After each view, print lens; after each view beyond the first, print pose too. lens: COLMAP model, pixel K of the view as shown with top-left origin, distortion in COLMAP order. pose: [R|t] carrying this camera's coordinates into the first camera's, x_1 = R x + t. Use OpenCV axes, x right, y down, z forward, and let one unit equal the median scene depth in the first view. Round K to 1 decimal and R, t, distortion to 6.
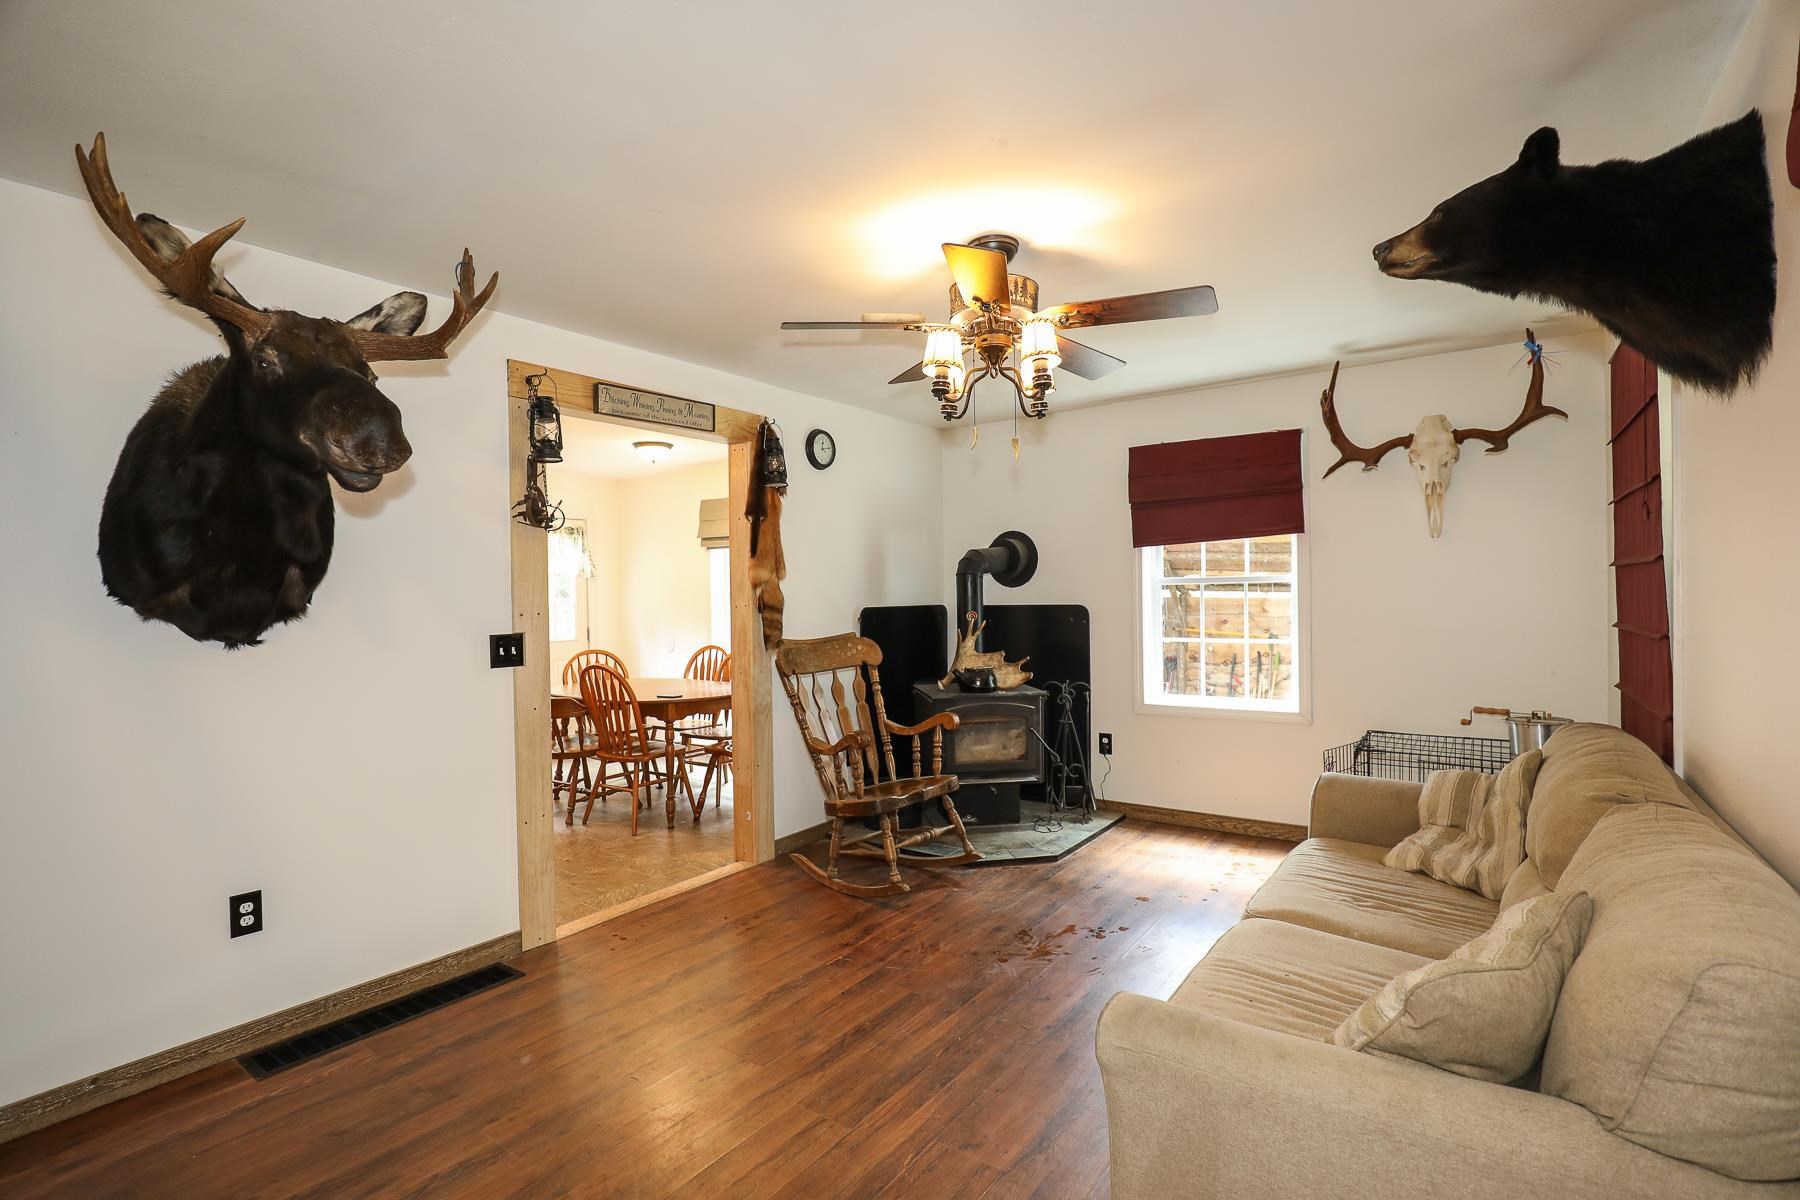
lens RADIAL K [[802.1, 0, 900.0], [0, 802.1, 600.0], [0, 0, 1]] dist [-0.004154, 0.000703]
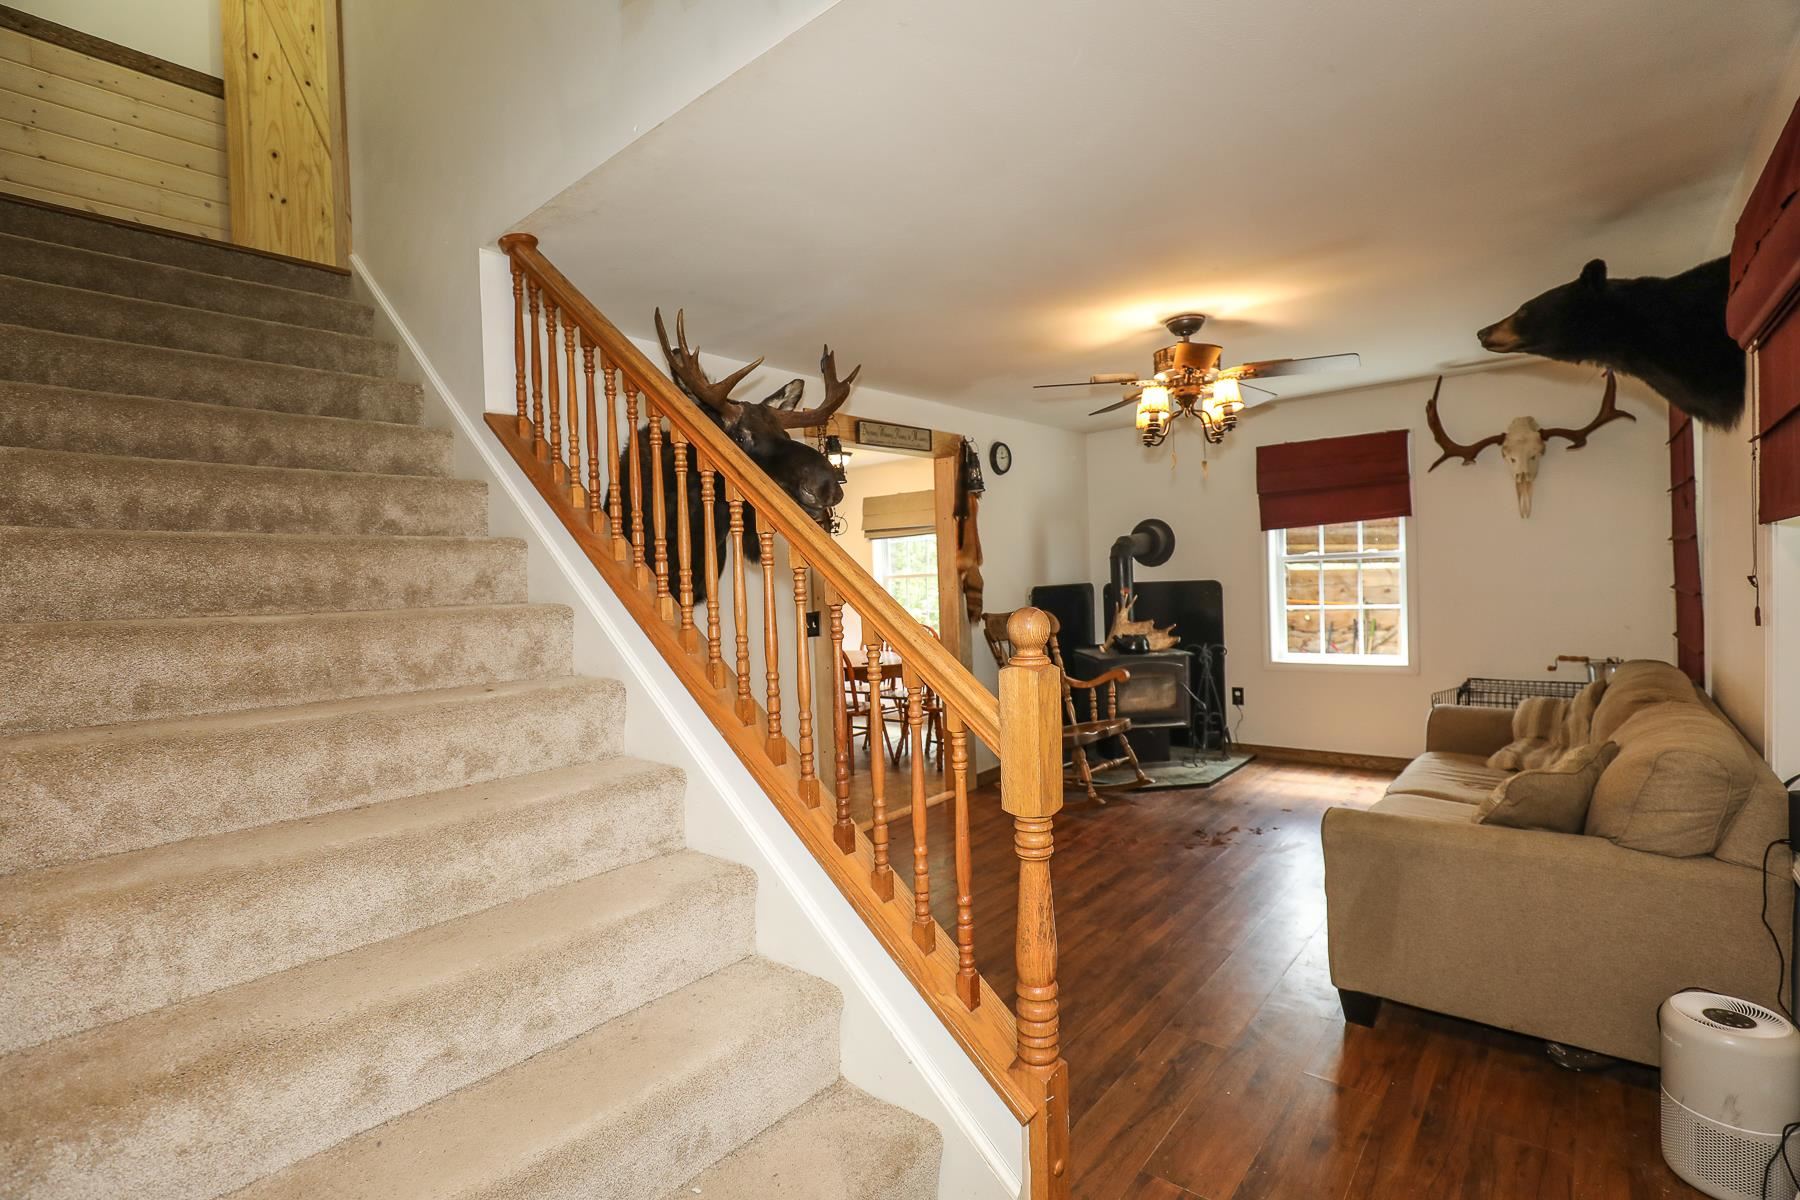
lens RADIAL K [[831.1, 0, 900.0], [0, 831.1, 600.0], [0, 0, 1]] dist [-0.000371, -0.000095]
pose [[0.998025, -0.022966, -0.058473, -0.210752], [0.024472, 0.999384, 0.025165, -0.008726], [0.057859, -0.026546, 0.997972, -0.322344]]
